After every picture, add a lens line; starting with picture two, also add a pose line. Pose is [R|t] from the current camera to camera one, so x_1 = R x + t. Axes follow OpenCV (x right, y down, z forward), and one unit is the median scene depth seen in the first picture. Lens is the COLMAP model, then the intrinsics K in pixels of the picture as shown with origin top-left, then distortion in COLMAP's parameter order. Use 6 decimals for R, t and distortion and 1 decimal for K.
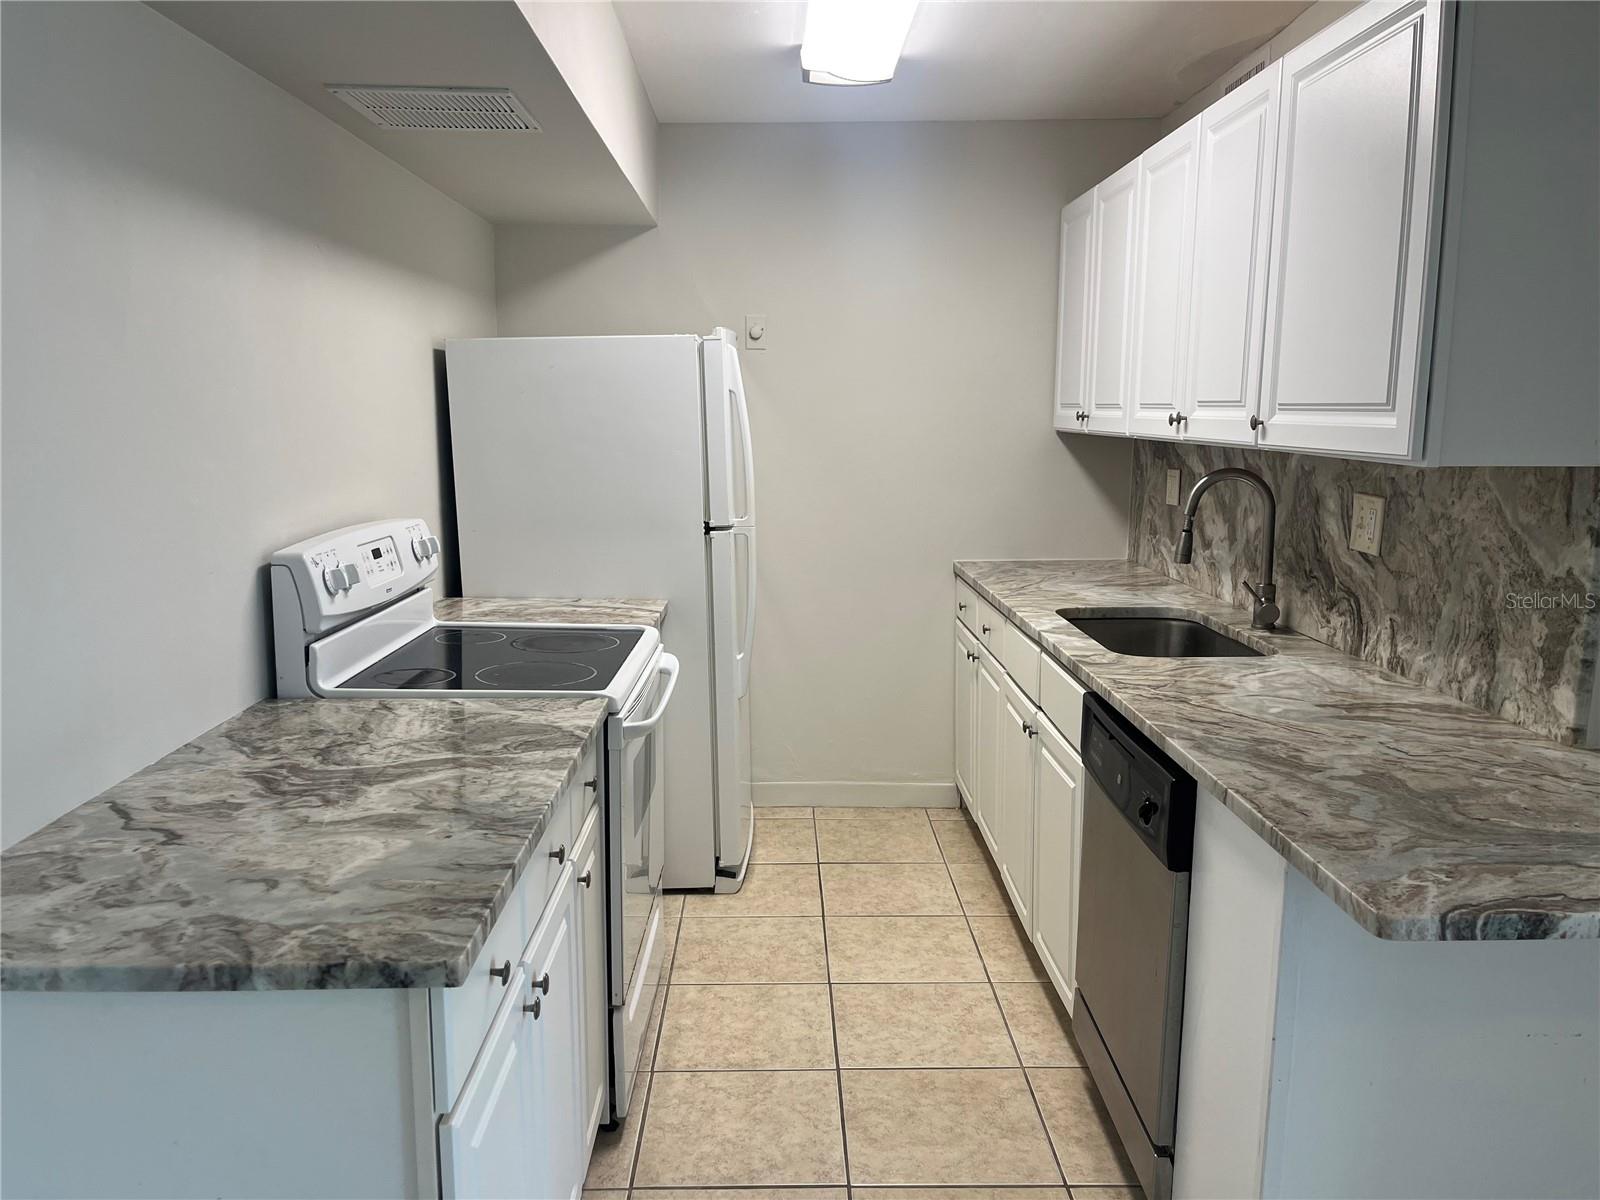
lens RADIAL K [[1218.5, 0, 801.7], [0, 1218.5, 593.6], [0, 0, 1]] dist [0.044514, -0.061344]
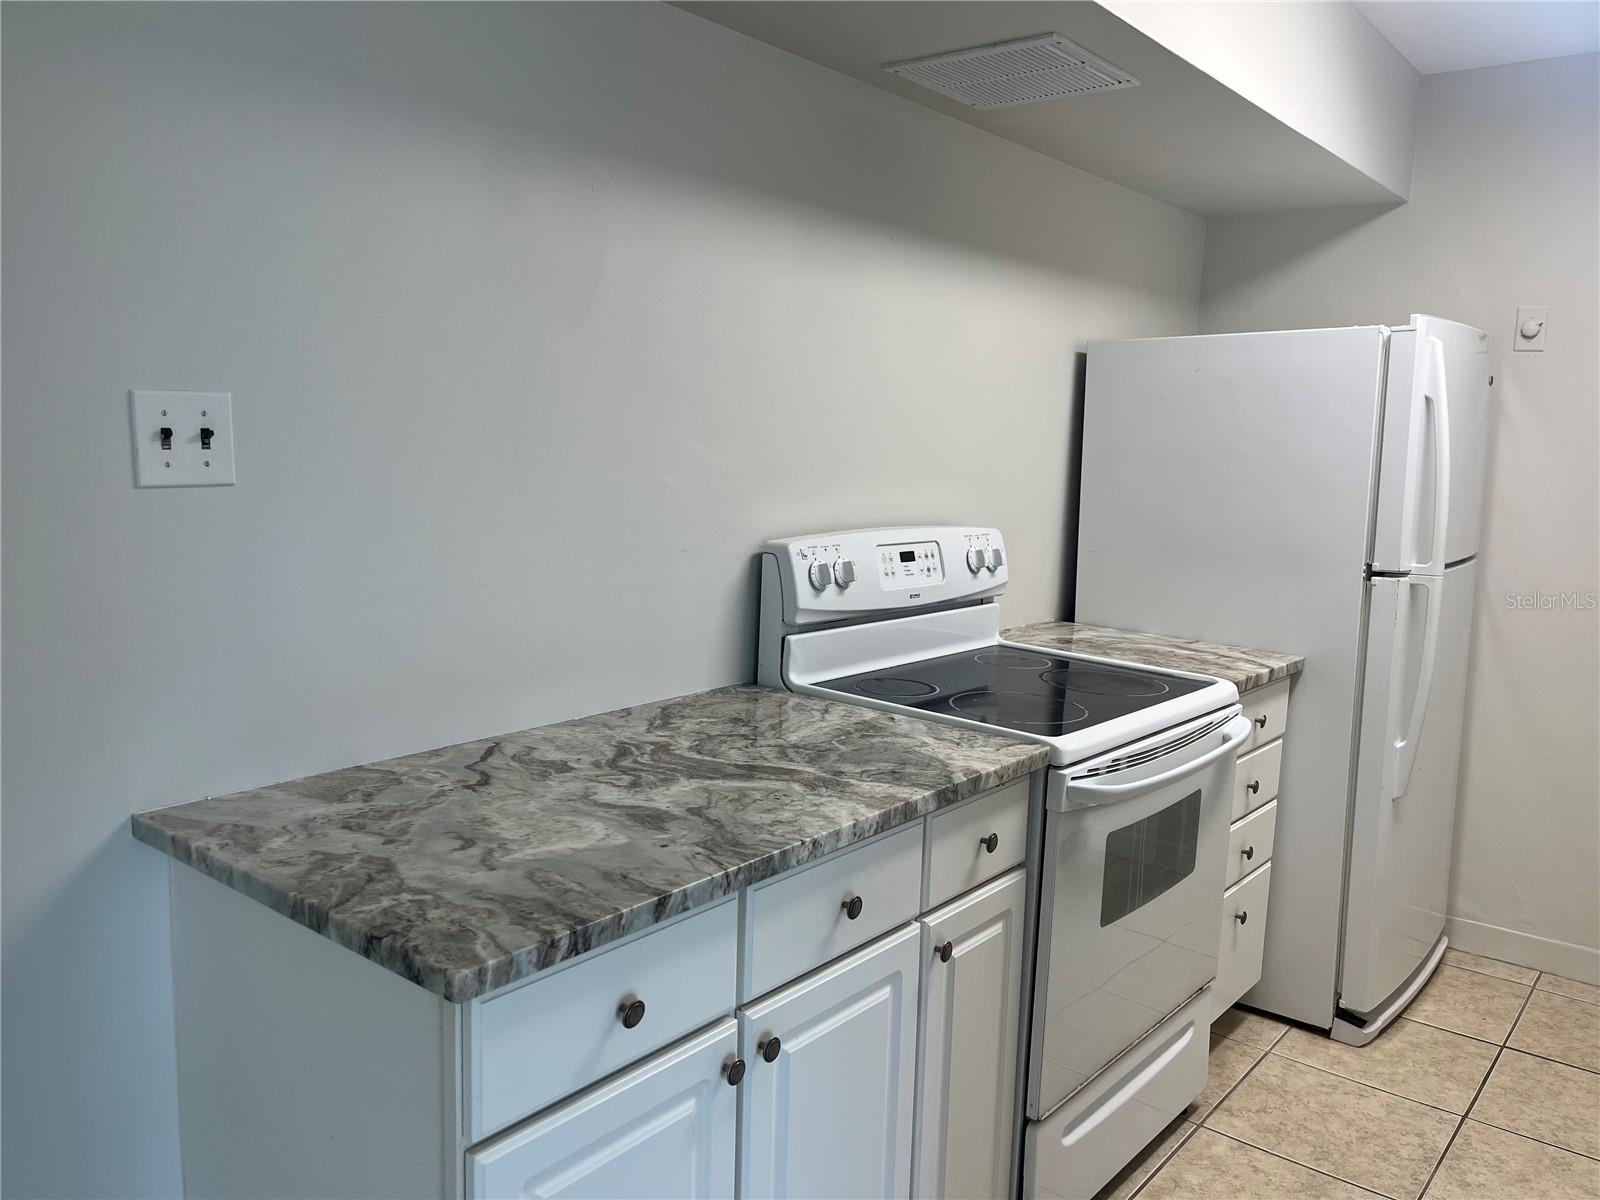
lens RADIAL K [[1218.5, 0, 795.5], [0, 1218.5, 602.5], [0, 0, 1]] dist [0.044514, -0.061344]
pose [[0.756460, 0.109484, -0.644812, 0.279584], [-0.127196, 0.991692, 0.019161, -0.005592], [0.641553, 0.067523, 0.764101, 0.304106]]
